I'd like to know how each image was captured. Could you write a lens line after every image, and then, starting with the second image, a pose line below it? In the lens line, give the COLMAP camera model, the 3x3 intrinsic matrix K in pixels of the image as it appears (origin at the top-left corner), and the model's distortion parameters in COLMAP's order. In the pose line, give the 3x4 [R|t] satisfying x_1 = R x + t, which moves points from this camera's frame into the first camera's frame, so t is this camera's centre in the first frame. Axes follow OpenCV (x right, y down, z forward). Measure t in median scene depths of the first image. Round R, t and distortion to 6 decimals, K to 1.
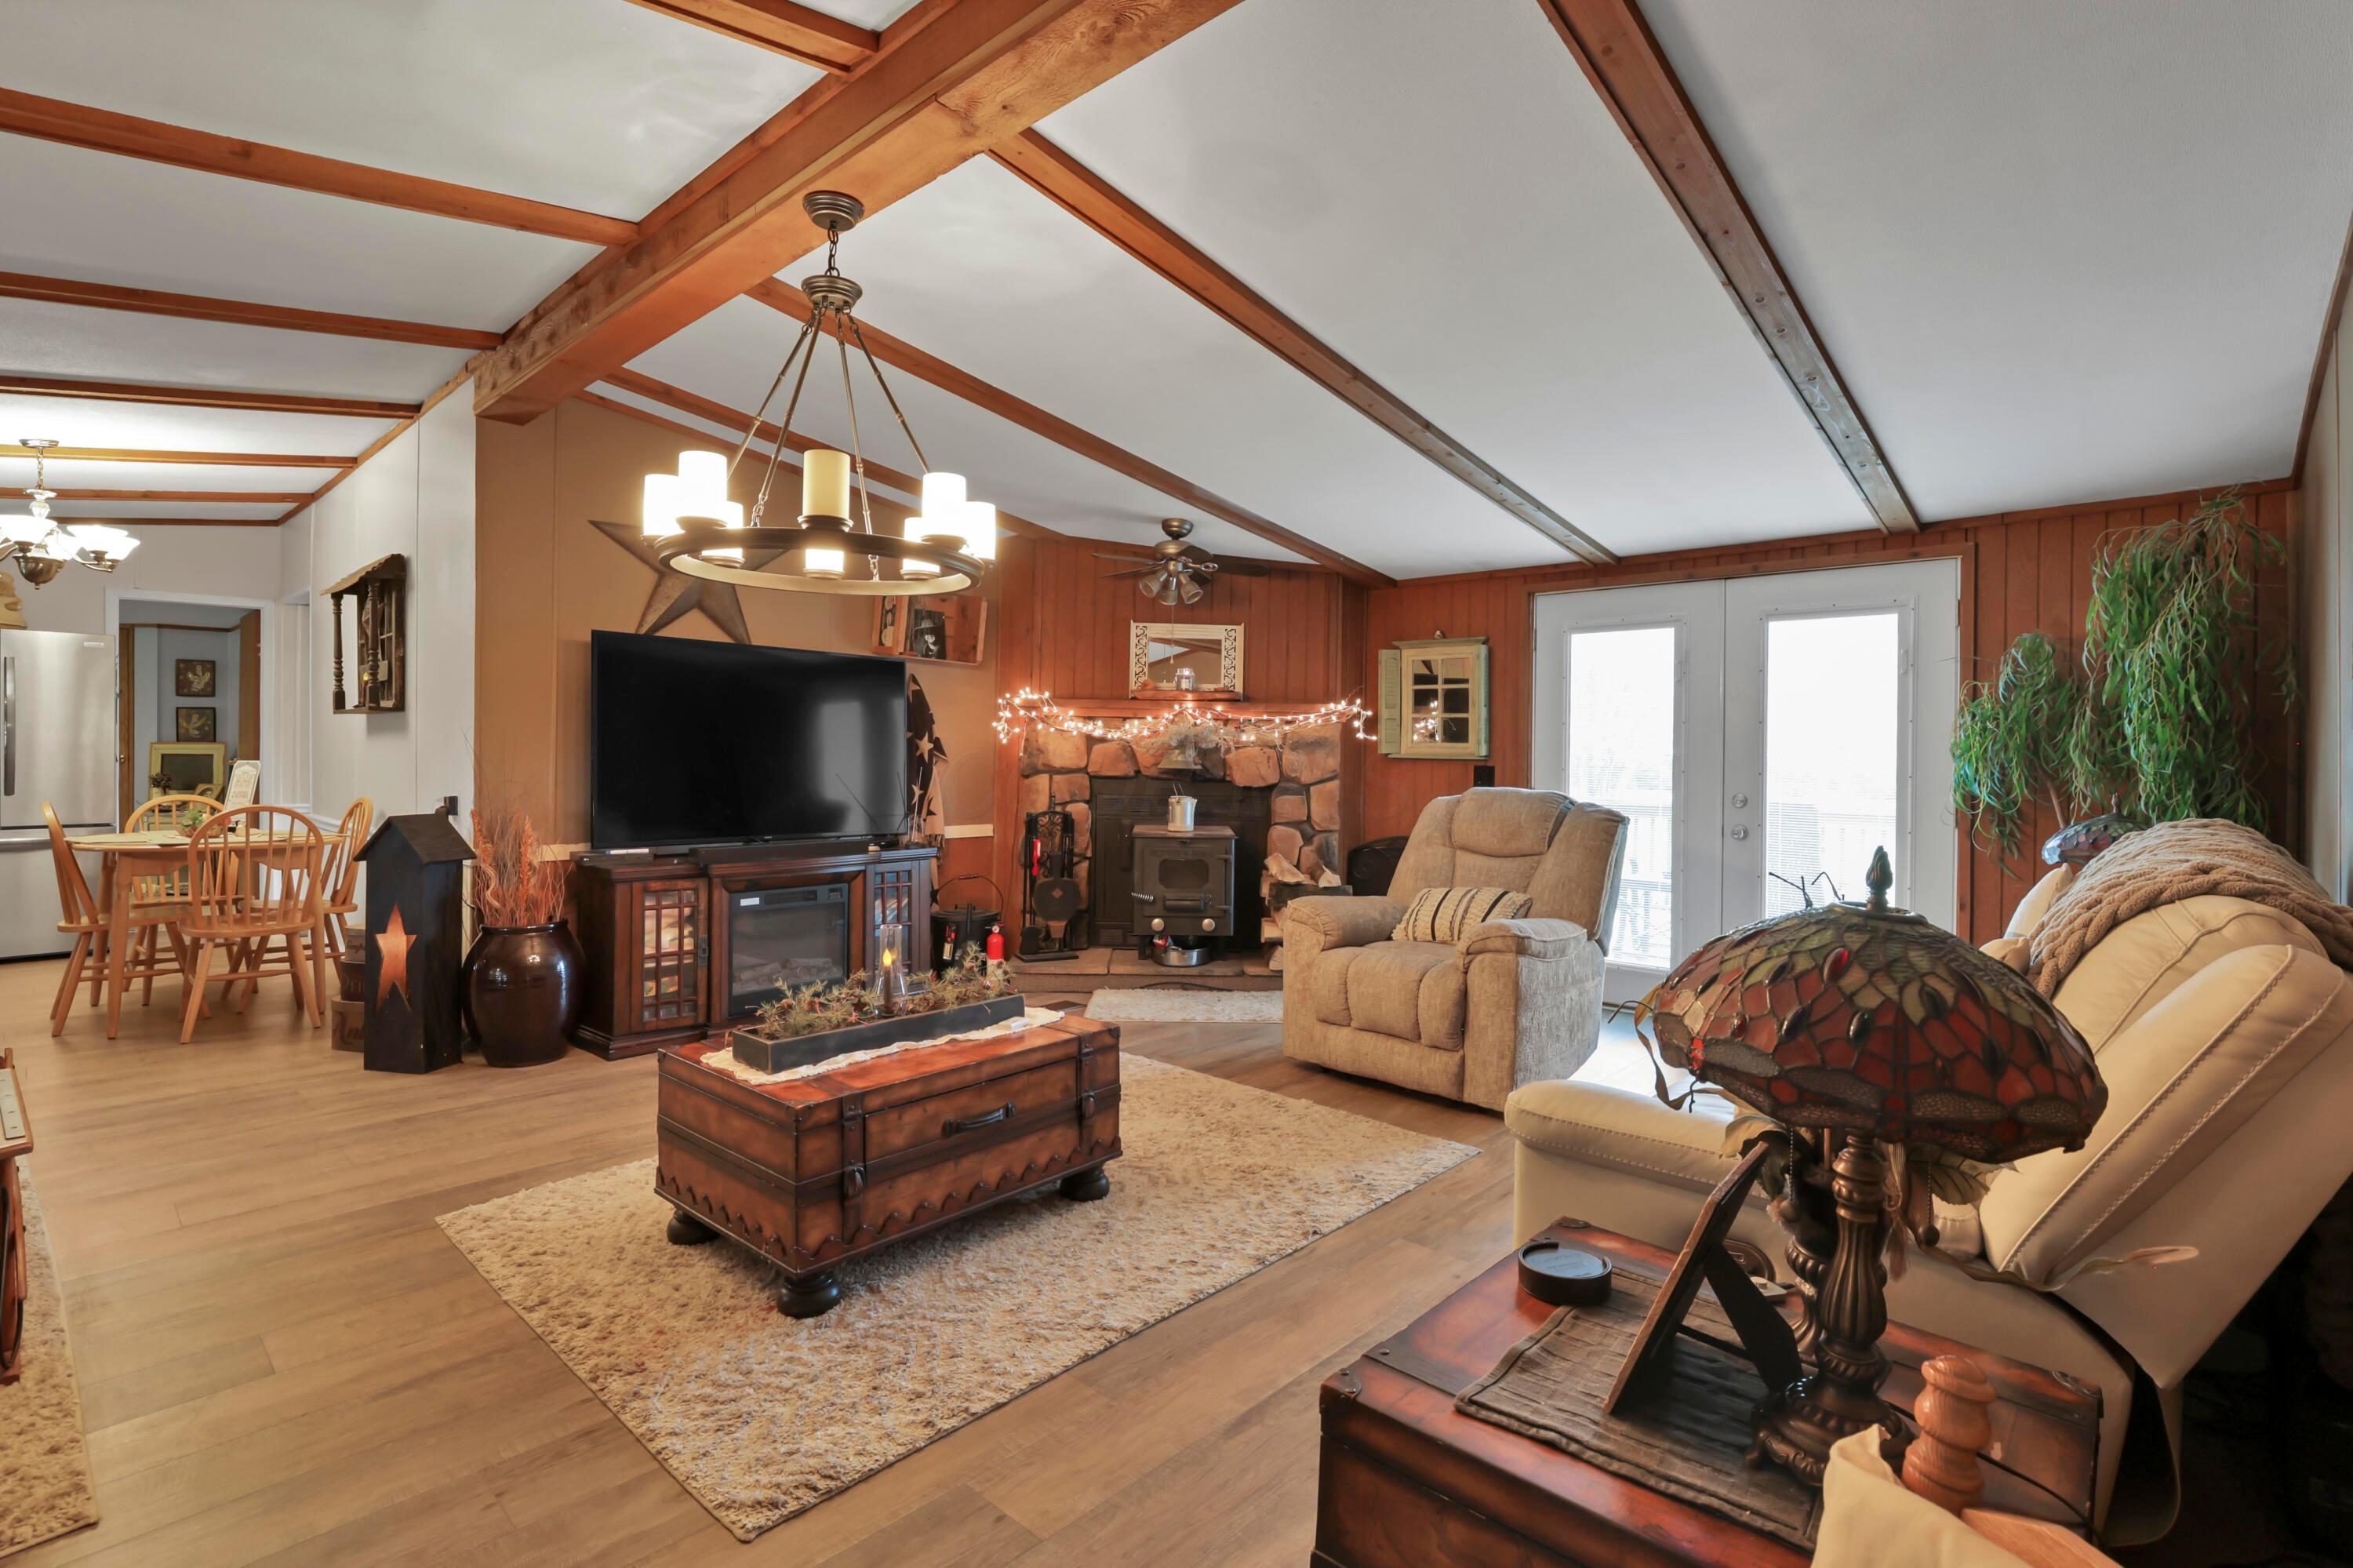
lens RADIAL K [[1125.8, 0, 1189.6], [0, 1125.8, 782.3], [0, 0, 1]] dist [-0.026268, 0.002910]
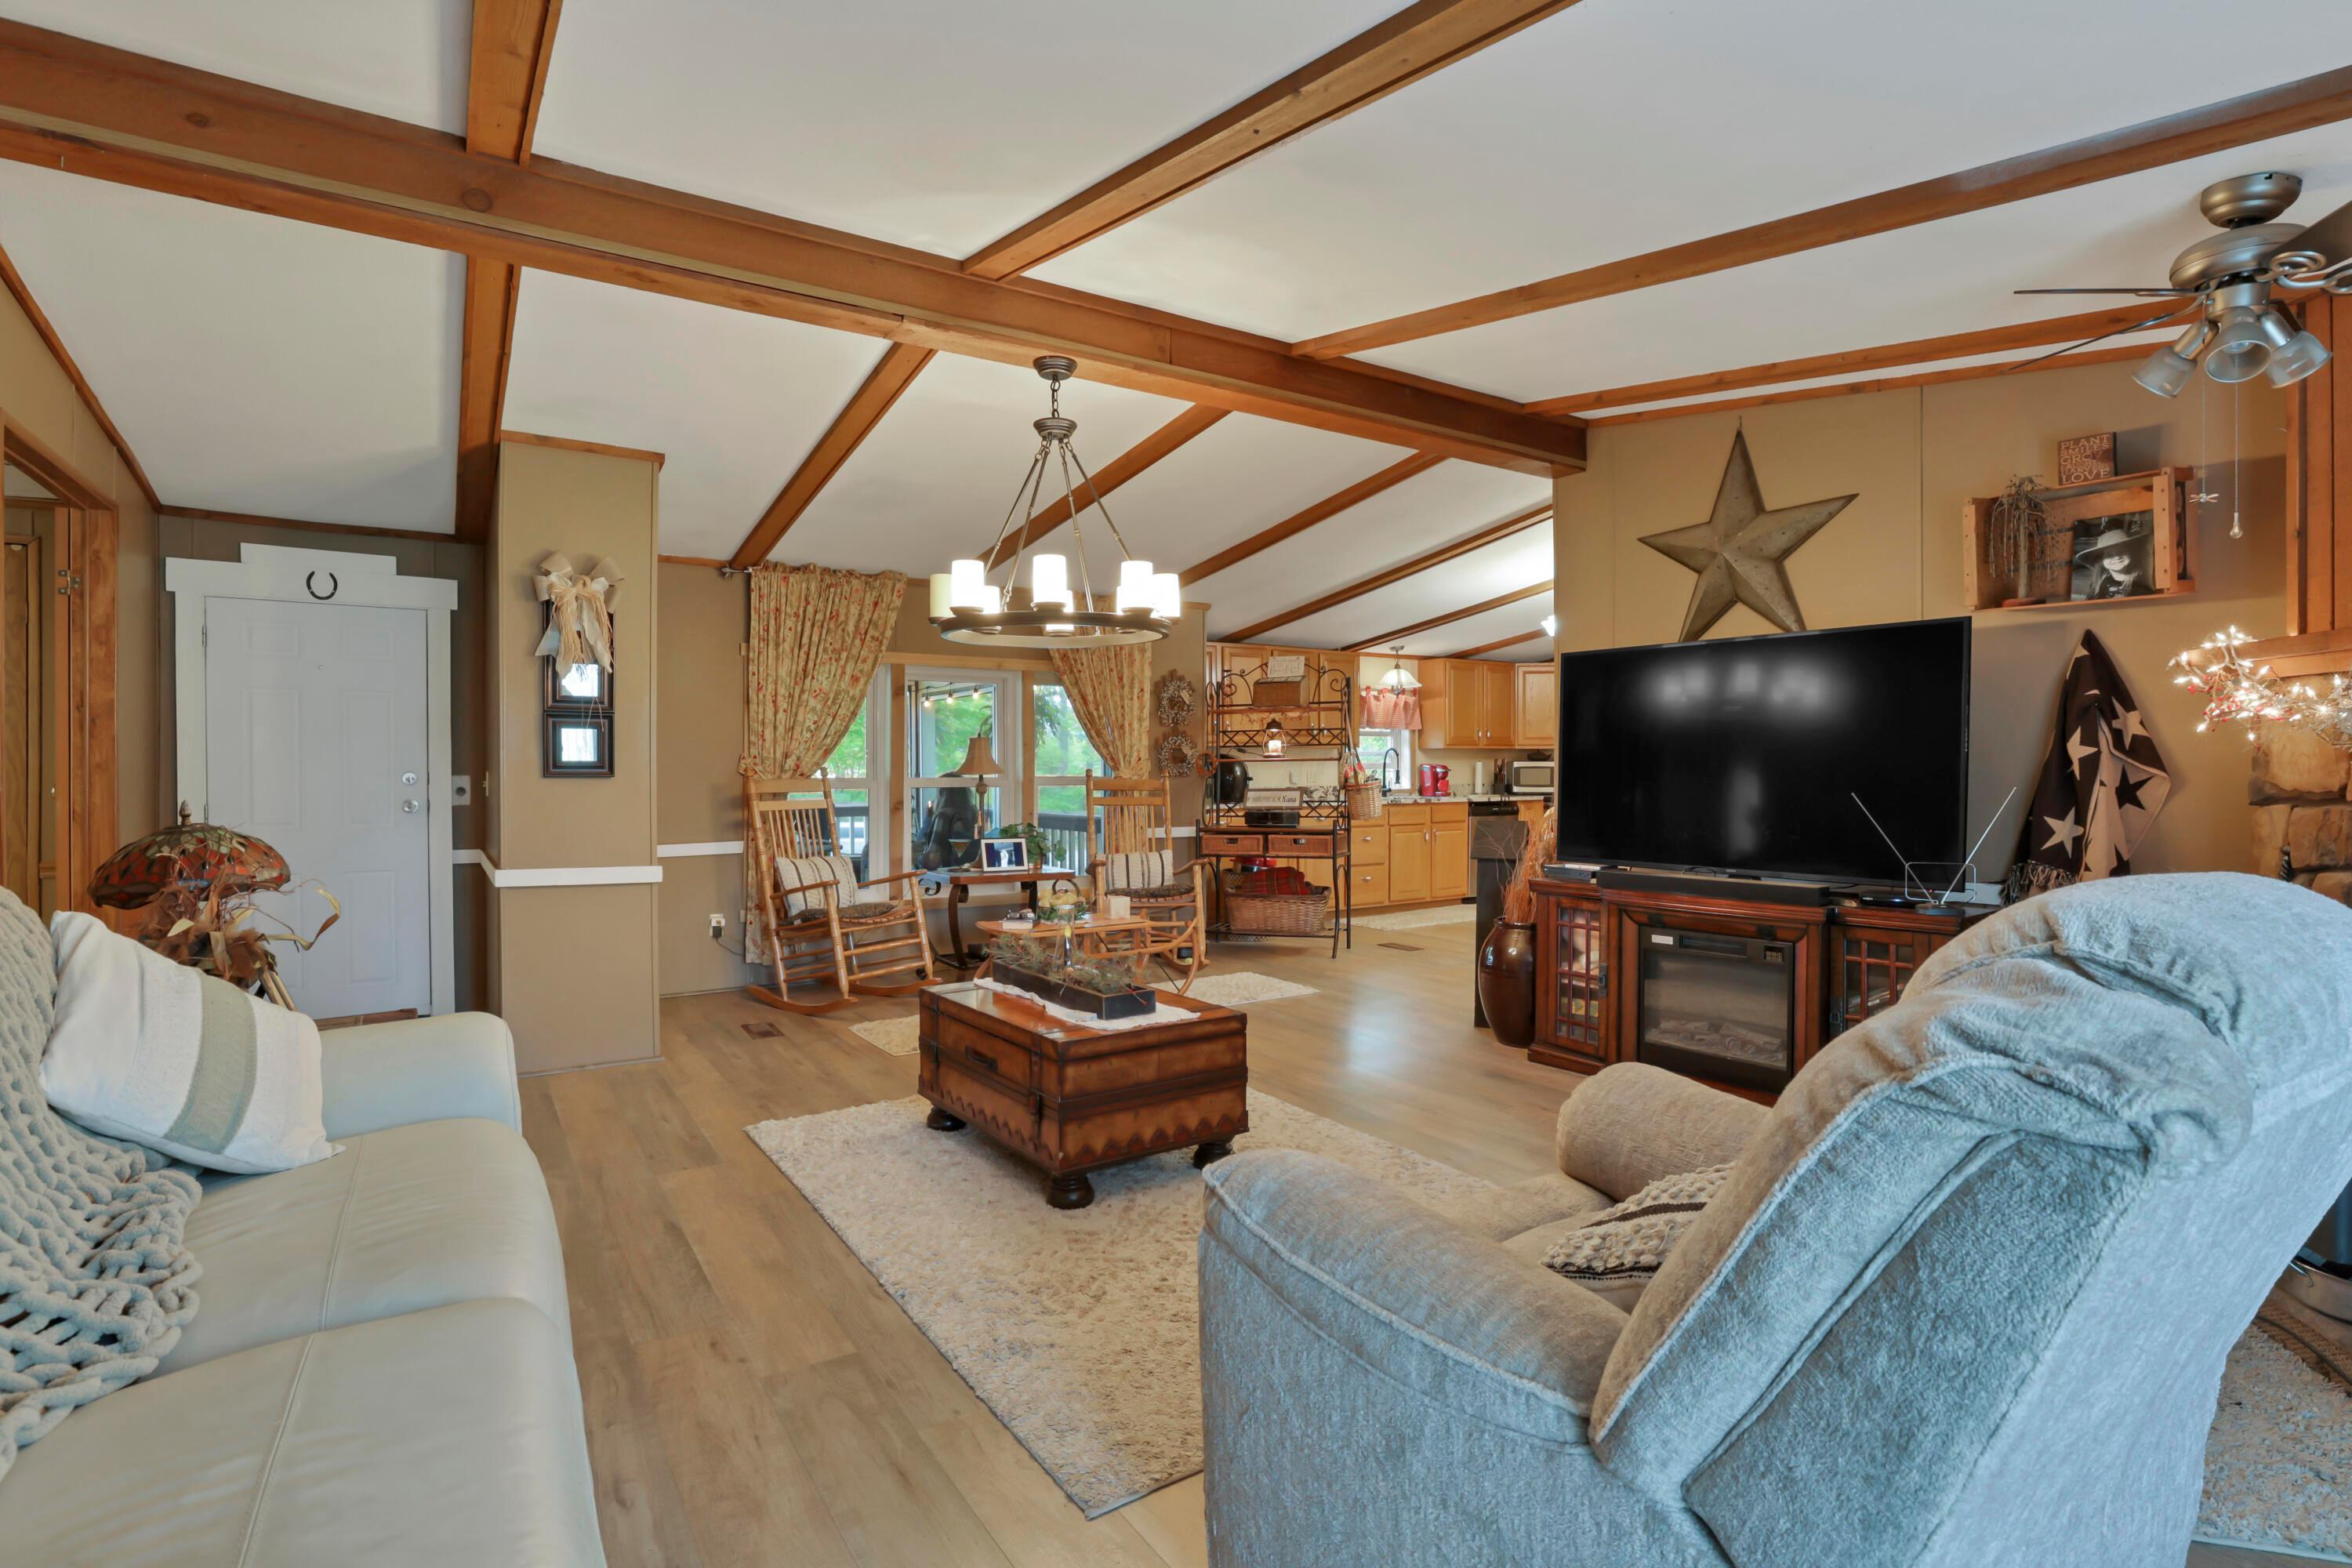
lens RADIAL K [[1125.3, 0, 1194.8], [0, 1125.3, 791.6], [0, 0, 1]] dist [-0.026268, 0.002910]
pose [[-0.255718, 0.003958, -0.966743, 0.450262], [-0.004754, 0.999974, 0.005351, -0.010971], [0.966740, 0.005964, -0.255692, 0.700144]]
